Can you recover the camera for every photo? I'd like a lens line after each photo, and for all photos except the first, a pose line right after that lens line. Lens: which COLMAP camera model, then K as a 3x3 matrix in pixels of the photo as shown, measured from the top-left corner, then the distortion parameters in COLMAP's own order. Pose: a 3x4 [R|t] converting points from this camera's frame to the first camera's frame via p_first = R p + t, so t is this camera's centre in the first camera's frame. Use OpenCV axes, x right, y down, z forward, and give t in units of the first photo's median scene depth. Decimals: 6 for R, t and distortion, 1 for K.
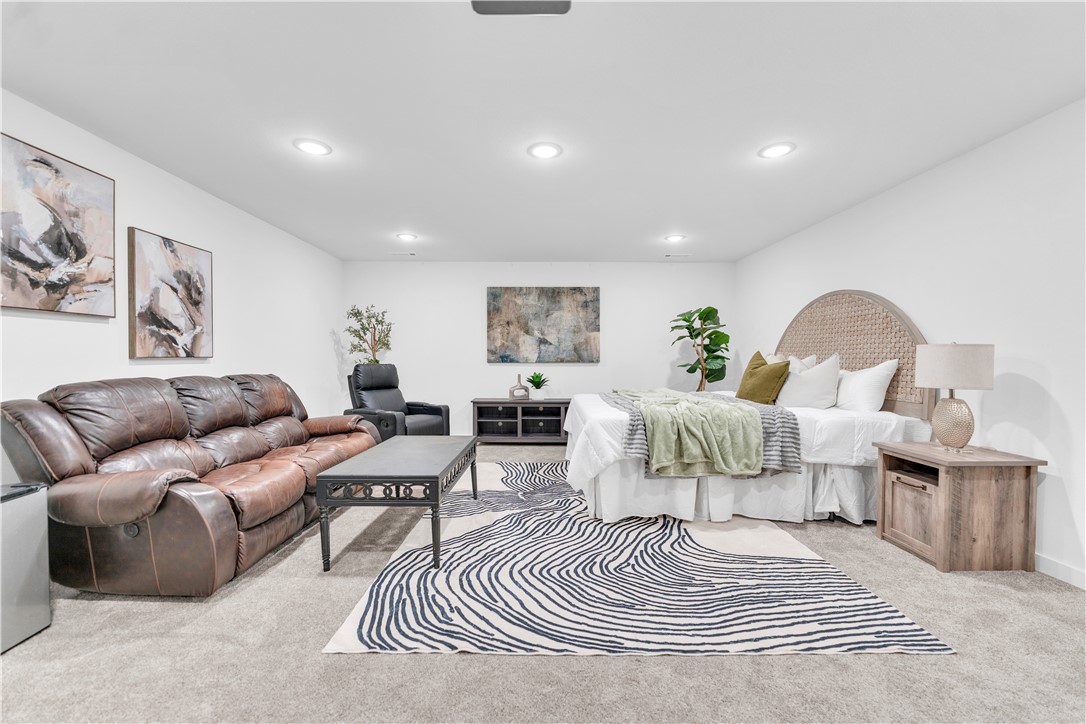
lens RADIAL K [[442.6, 0, 540.8], [0, 442.6, 364.3], [0, 0, 1]] dist [-0.005456, 0.000275]
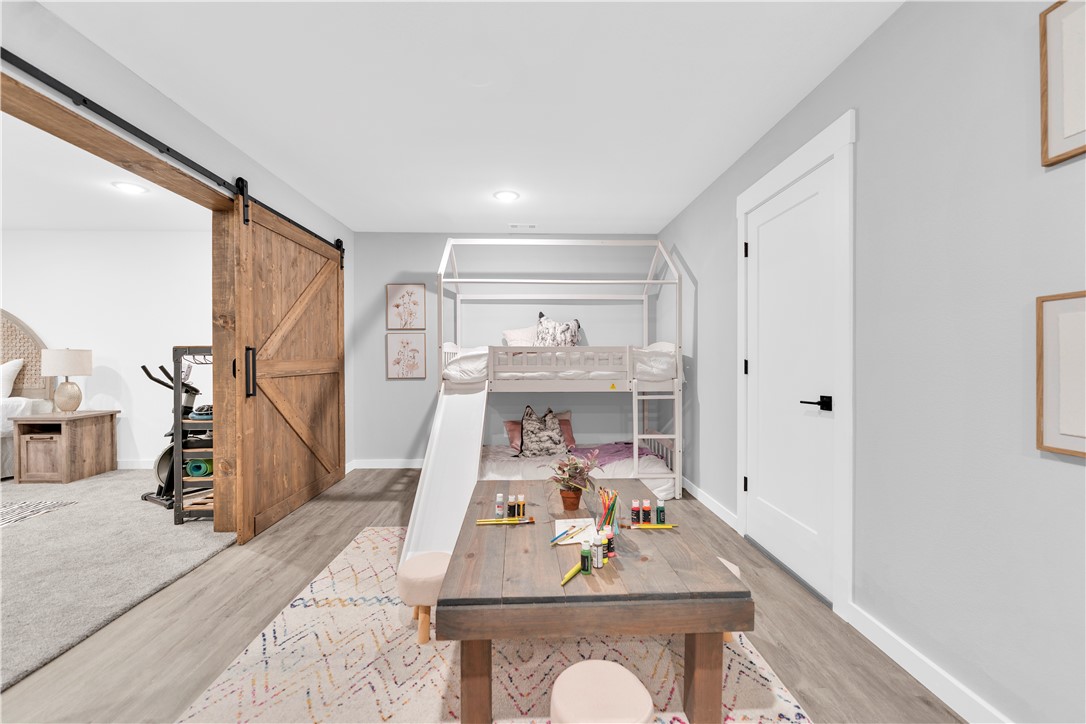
lens RADIAL K [[442.6, 0, 540.8], [0, 442.6, 364.3], [0, 0, 1]] dist [-0.005456, 0.000275]
pose [[-0.020665, -0.017728, 0.999629, -0.768879], [0.016685, 0.999697, 0.018074, 0.010740], [-0.999647, 0.017053, -0.020363, -0.760228]]
